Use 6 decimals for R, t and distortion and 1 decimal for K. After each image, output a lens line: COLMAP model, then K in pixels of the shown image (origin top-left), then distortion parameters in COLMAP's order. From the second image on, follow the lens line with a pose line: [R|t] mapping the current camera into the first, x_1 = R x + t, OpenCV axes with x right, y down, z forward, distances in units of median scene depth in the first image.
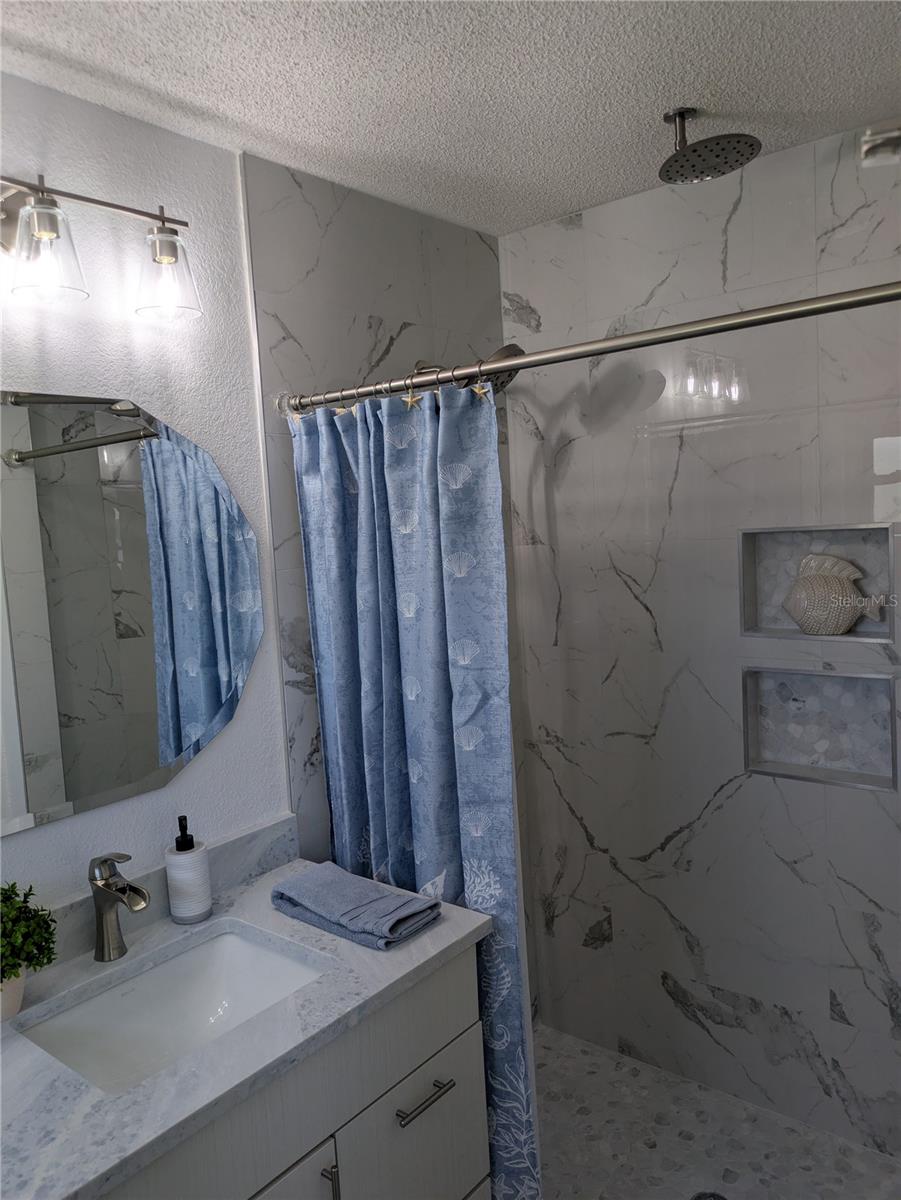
lens RADIAL K [[890.7, 0, 445.5], [0, 890.7, 617.0], [0, 0, 1]] dist [0.052352, -0.050241]
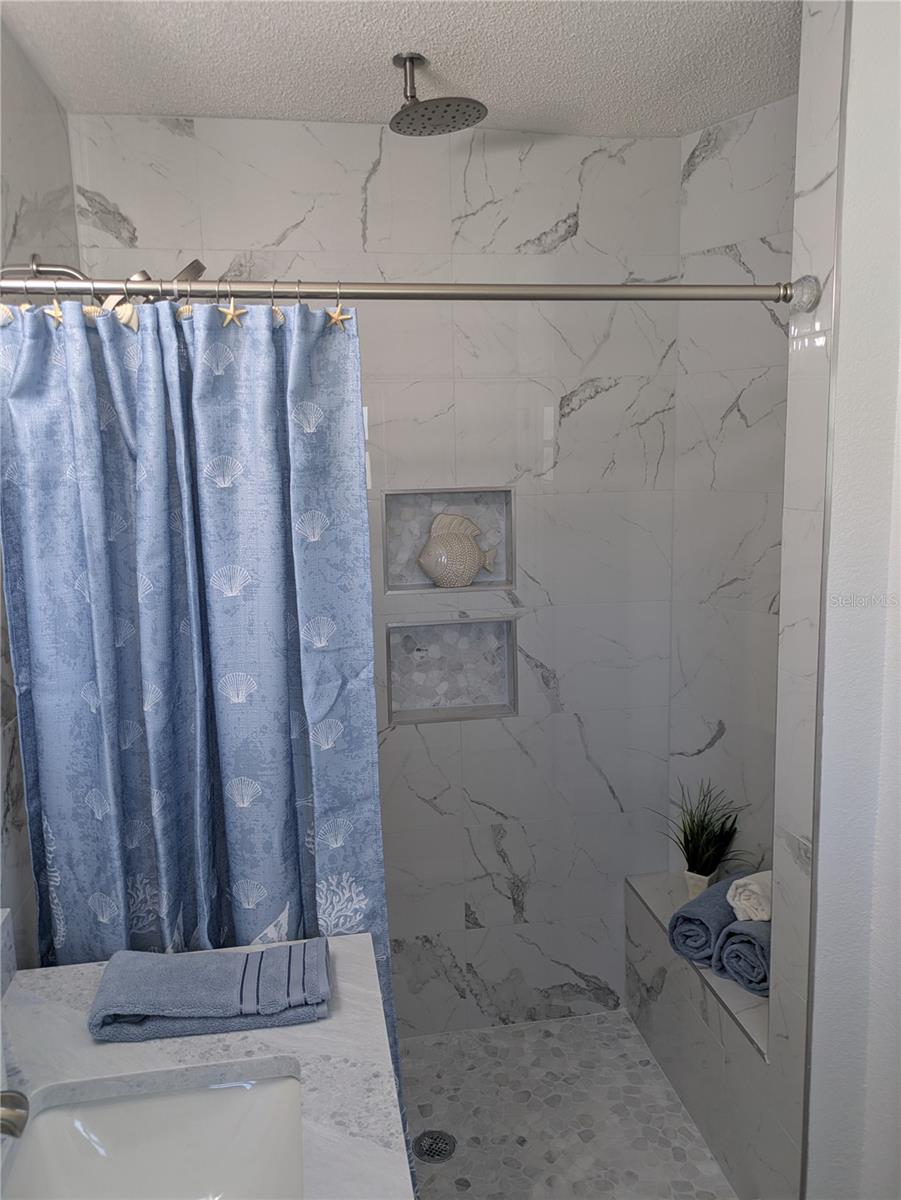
lens RADIAL K [[887.3, 0, 450.7], [0, 887.3, 598.3], [0, 0, 1]] dist [0.075530, -0.123621]
pose [[0.656089, -0.079878, 0.750444, -0.456870], [0.069568, 0.996550, 0.045252, -0.018180], [-0.751470, 0.022518, 0.659383, 0.320854]]
